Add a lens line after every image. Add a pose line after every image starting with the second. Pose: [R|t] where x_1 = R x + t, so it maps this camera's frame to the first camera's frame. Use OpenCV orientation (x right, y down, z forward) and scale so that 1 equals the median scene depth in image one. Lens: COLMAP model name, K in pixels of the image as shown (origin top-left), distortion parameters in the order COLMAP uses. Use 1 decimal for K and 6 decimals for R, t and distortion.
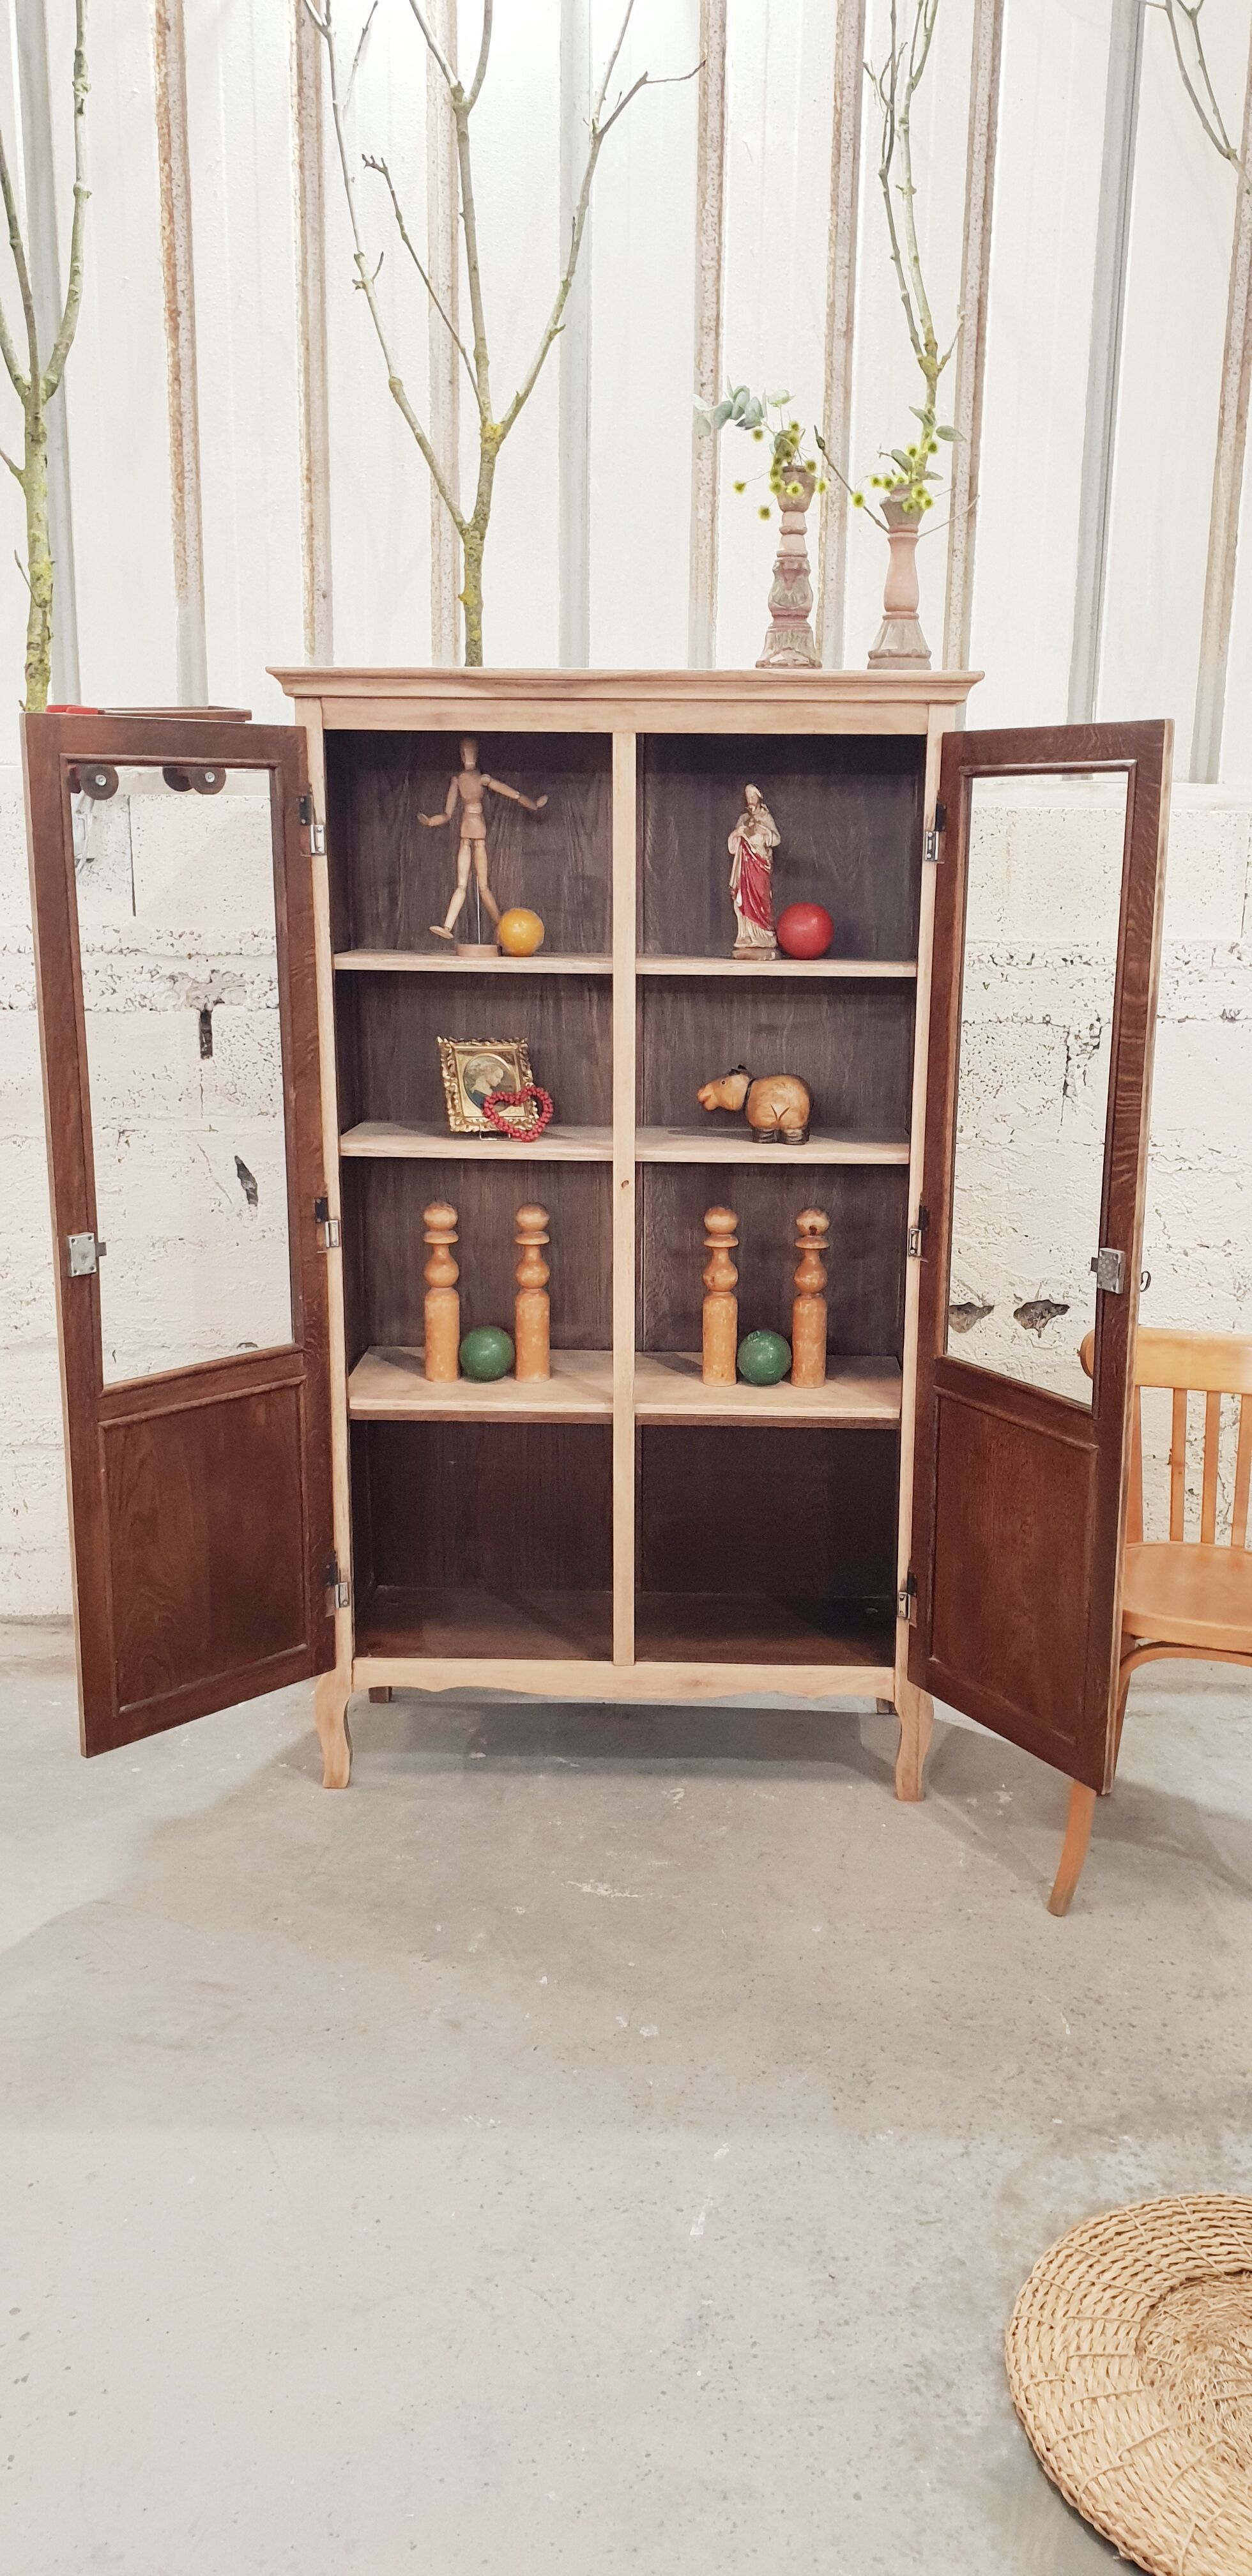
lens RADIAL K [[2024.8, 0, 655.8], [0, 2024.8, 1278.4], [0, 0, 1]] dist [0.016382, 0.003076]
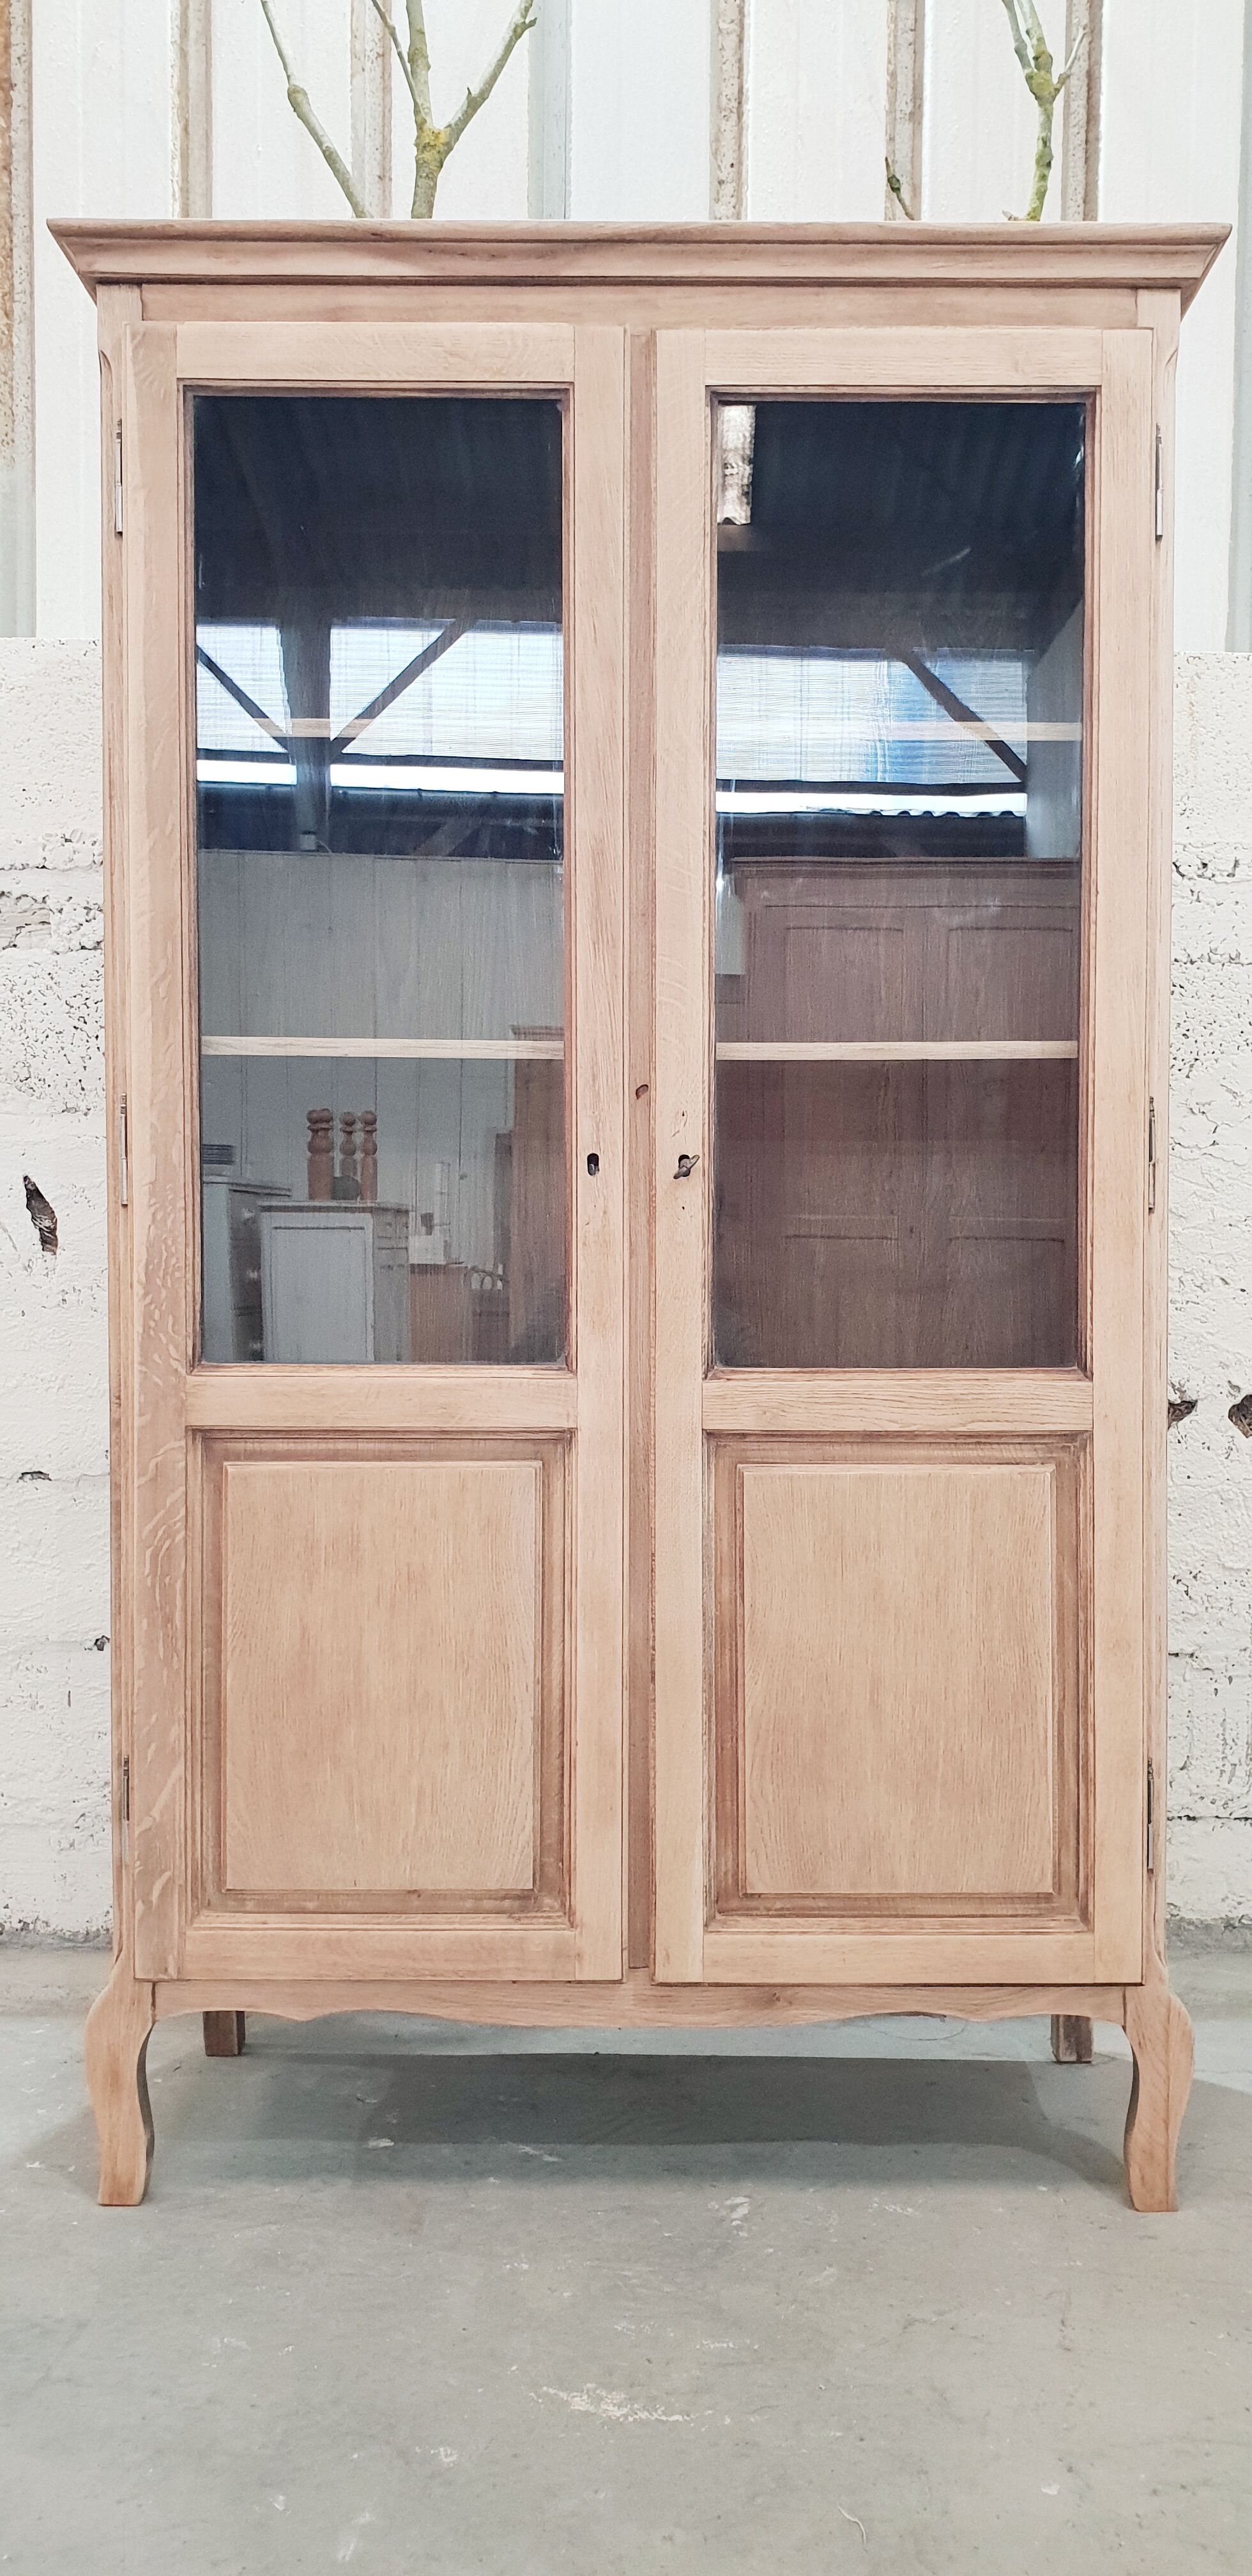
lens RADIAL K [[2024.8, 0, 663.1], [0, 2024.8, 1276.8], [0, 0, 1]] dist [0.016382, 0.003076]
pose [[0.999680, -0.006188, 0.024512, -0.020765], [0.010817, 0.981048, -0.193461, 0.106649], [-0.022851, 0.193664, 0.980802, 0.386960]]
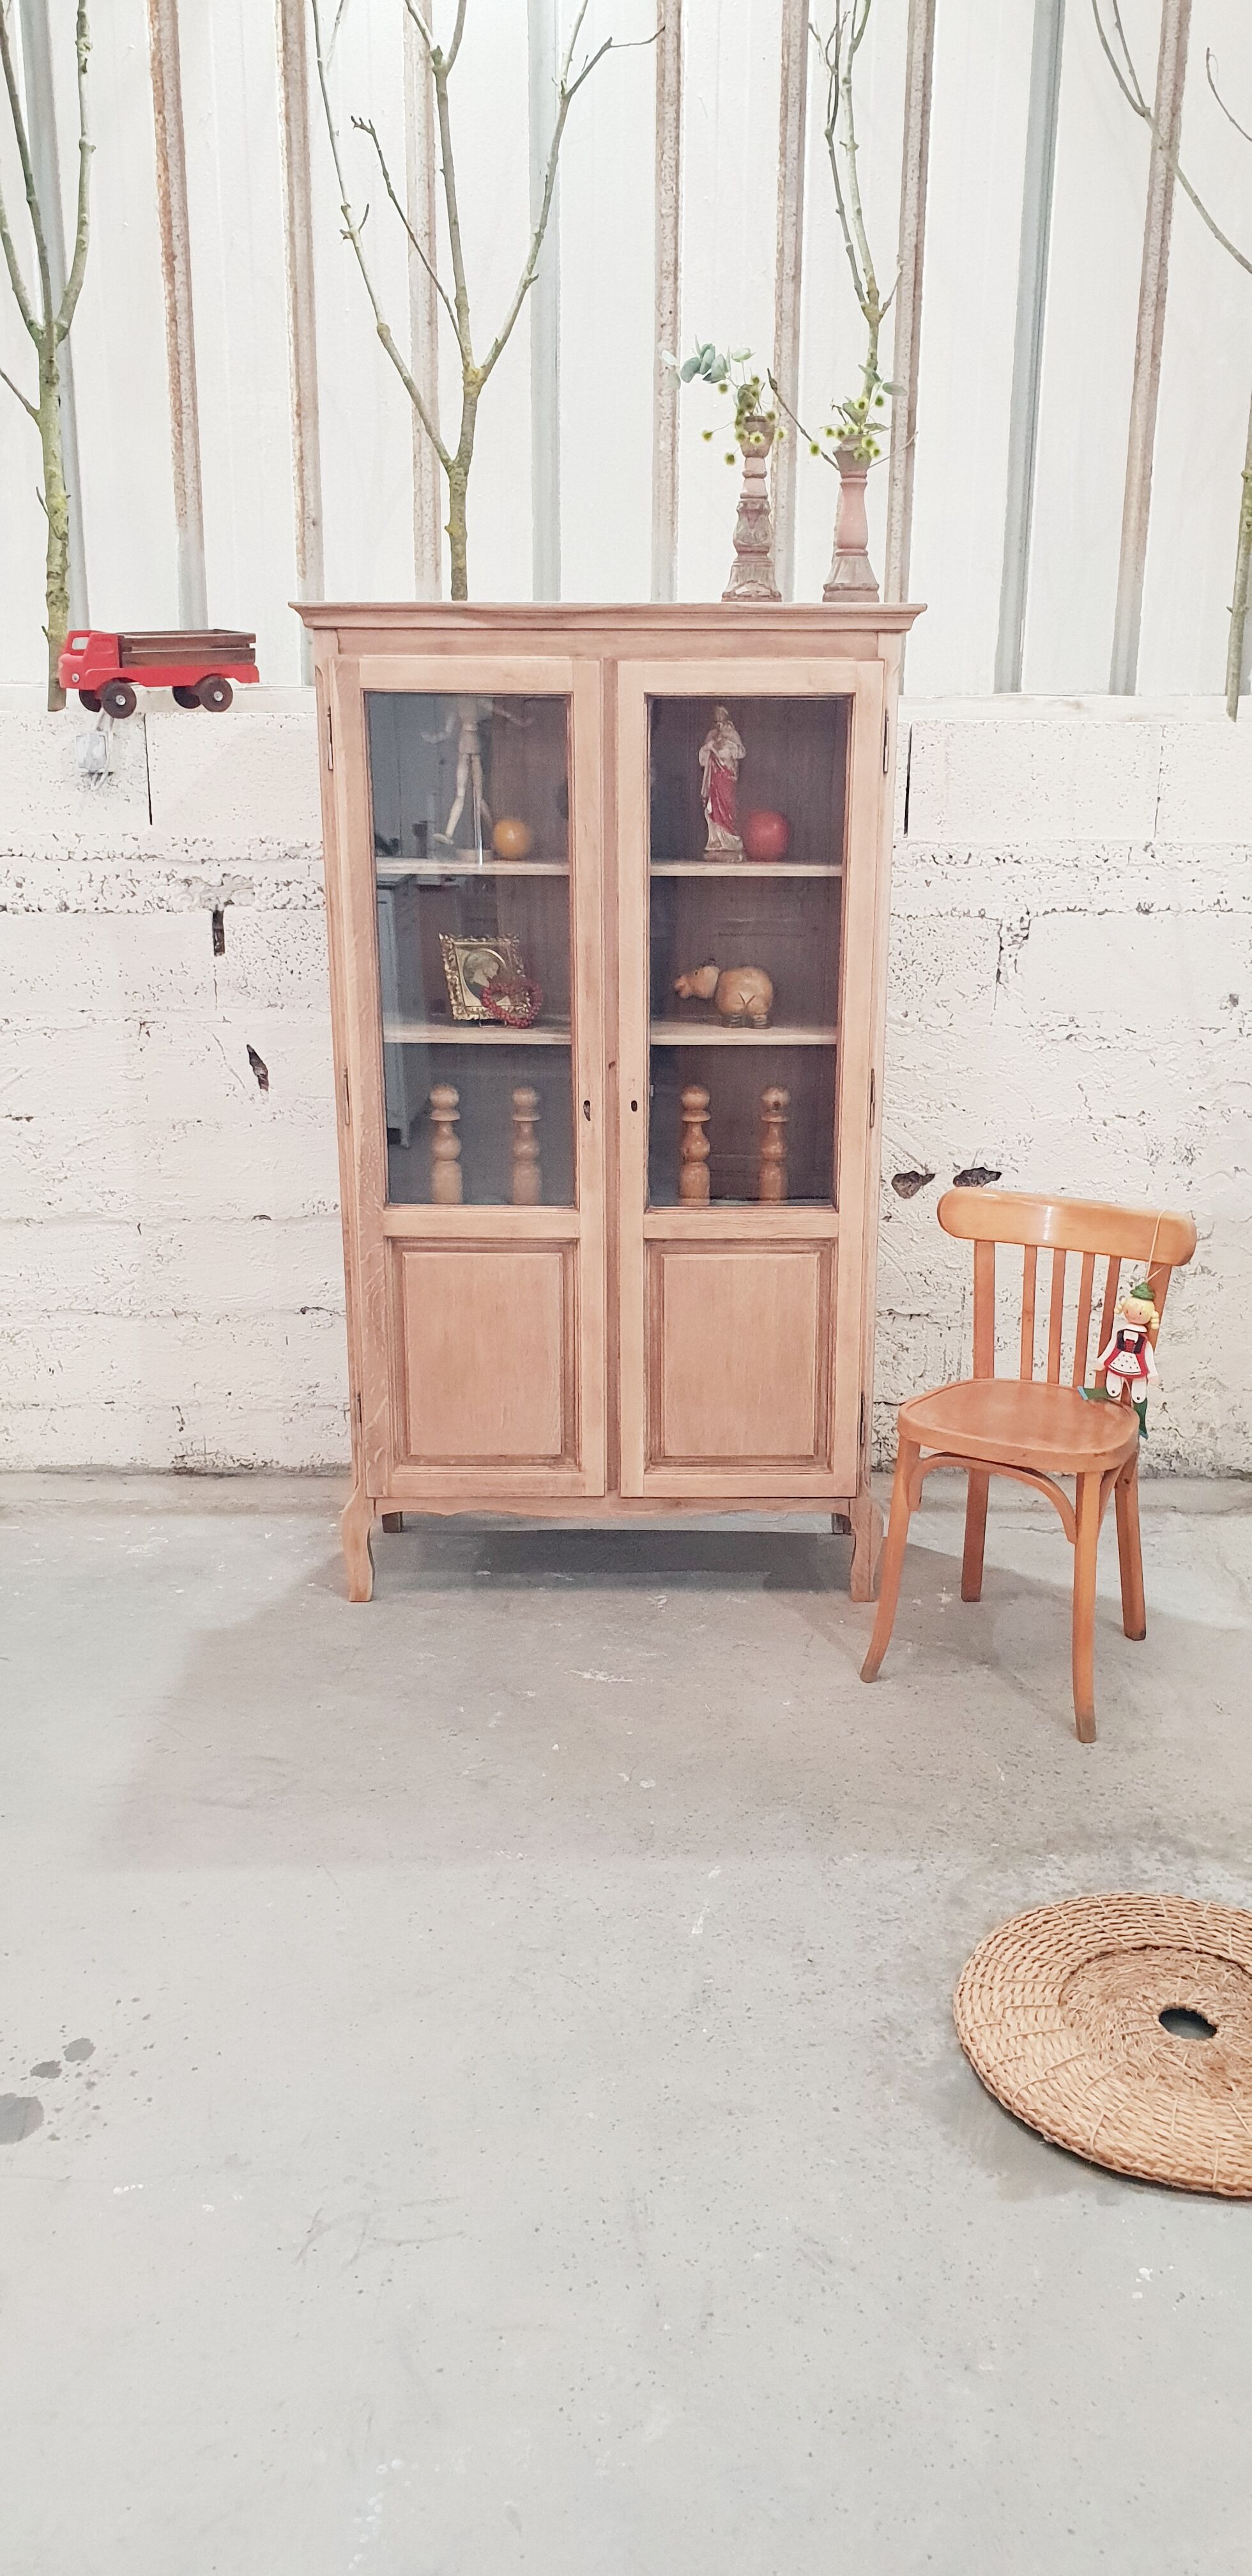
lens RADIAL K [[2024.8, 0, 651.2], [0, 2024.8, 1276.9], [0, 0, 1]] dist [0.016382, 0.003076]
pose [[0.999461, -0.014044, 0.029679, -0.024726], [0.012544, 0.998665, 0.050108, 0.013988], [-0.030343, -0.049709, 0.998303, -0.118806]]
